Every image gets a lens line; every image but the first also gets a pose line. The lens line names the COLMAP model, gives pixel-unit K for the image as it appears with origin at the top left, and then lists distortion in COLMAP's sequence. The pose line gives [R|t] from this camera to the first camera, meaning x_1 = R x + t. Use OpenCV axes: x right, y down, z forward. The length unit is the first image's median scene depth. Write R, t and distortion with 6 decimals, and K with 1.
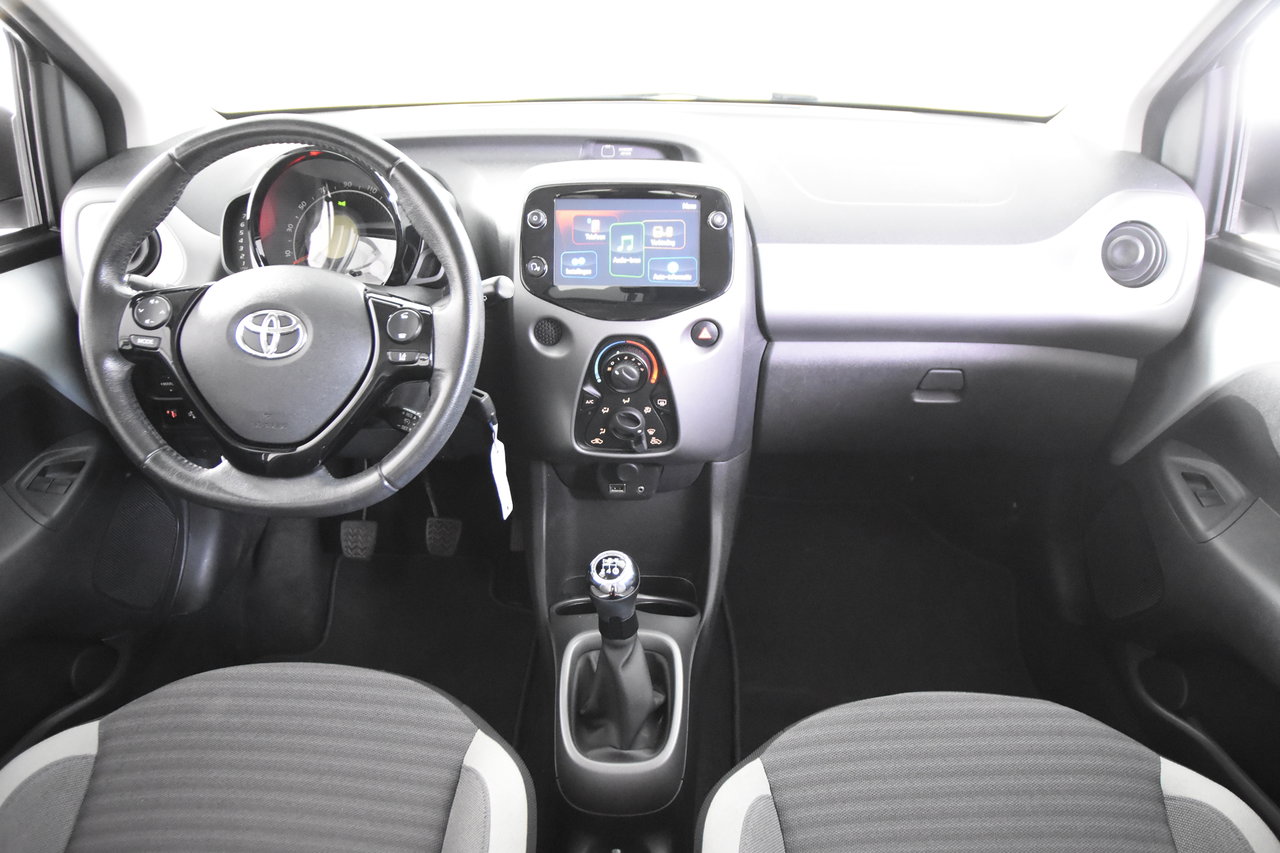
lens RADIAL K [[986.1, 0, 645.5], [0, 986.1, 431.9], [0, 0, 1]] dist [-0.118818, 0.101361]
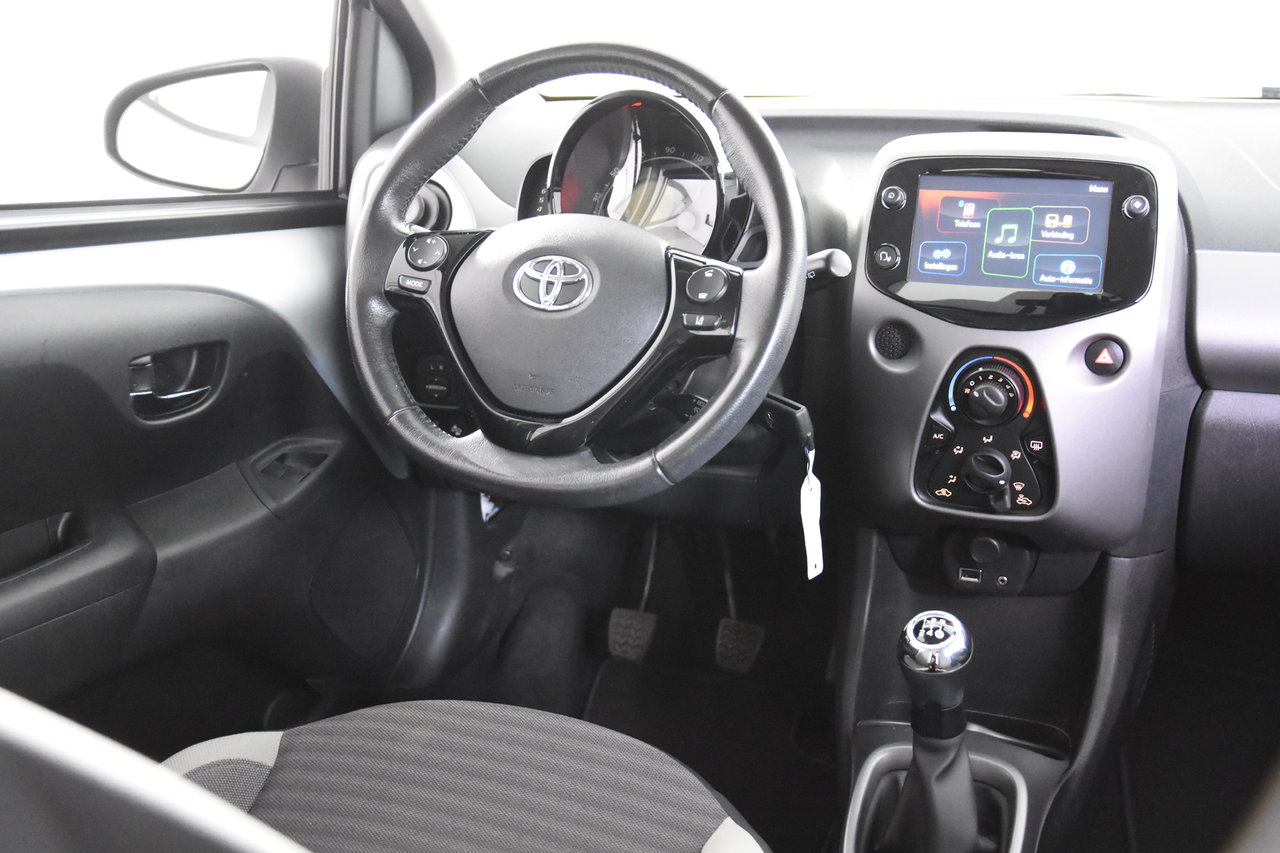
lens RADIAL K [[1369.2, 0, 640.2], [0, 1369.2, 418.4], [0, 0, 1]] dist [-0.006225, 0.000000]
pose [[0.941637, 0.087017, -0.325190, 0.070930], [-0.143913, 0.977345, -0.155196, 0.157626], [0.304318, 0.192937, 0.932827, -0.056661]]
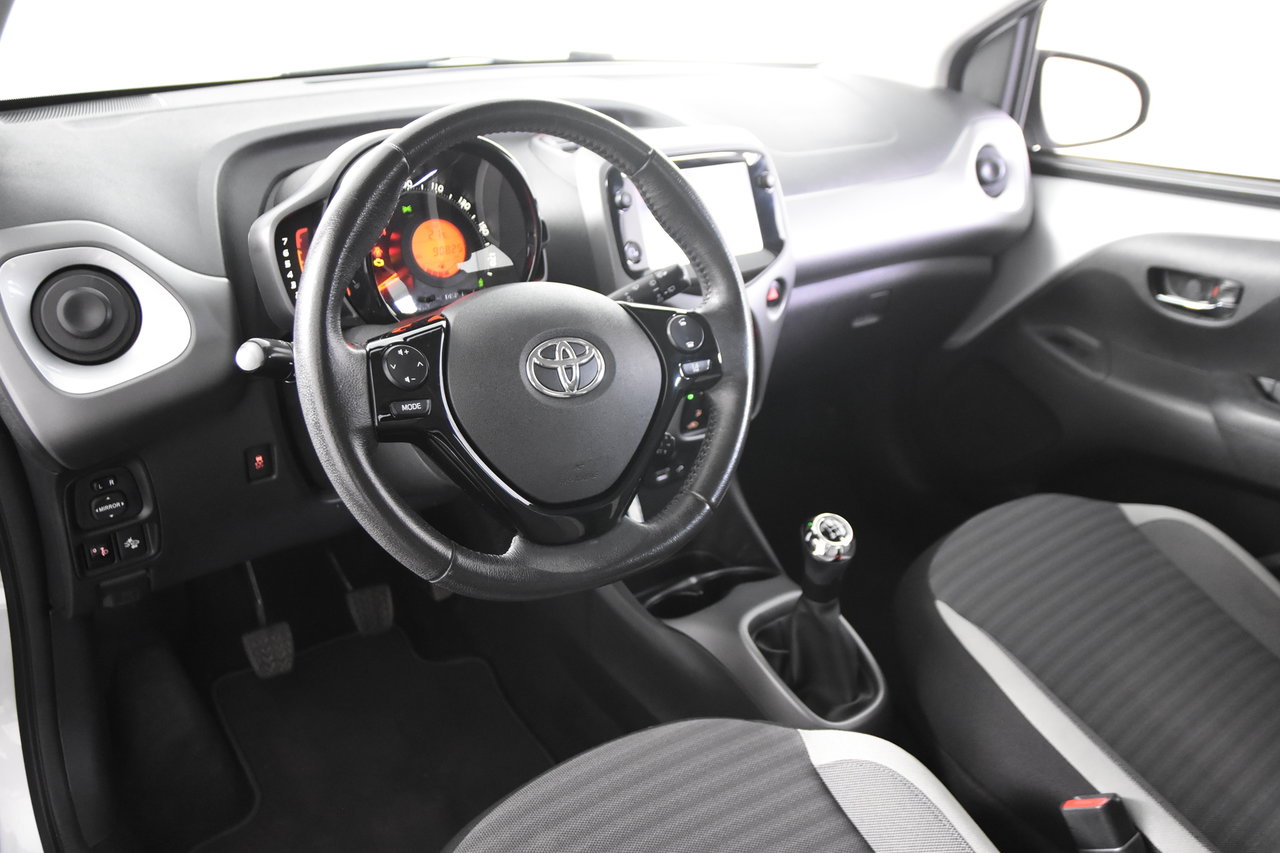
lens RADIAL K [[1053.8, 0, 647.1], [0, 1053.8, 431.4], [0, 0, 1]] dist [-0.075272, -0.000979]
pose [[0.775514, -0.245356, 0.581703, -0.715744], [0.232760, 0.967603, 0.097813, -0.099478], [-0.586856, 0.059542, 0.807499, 0.212597]]
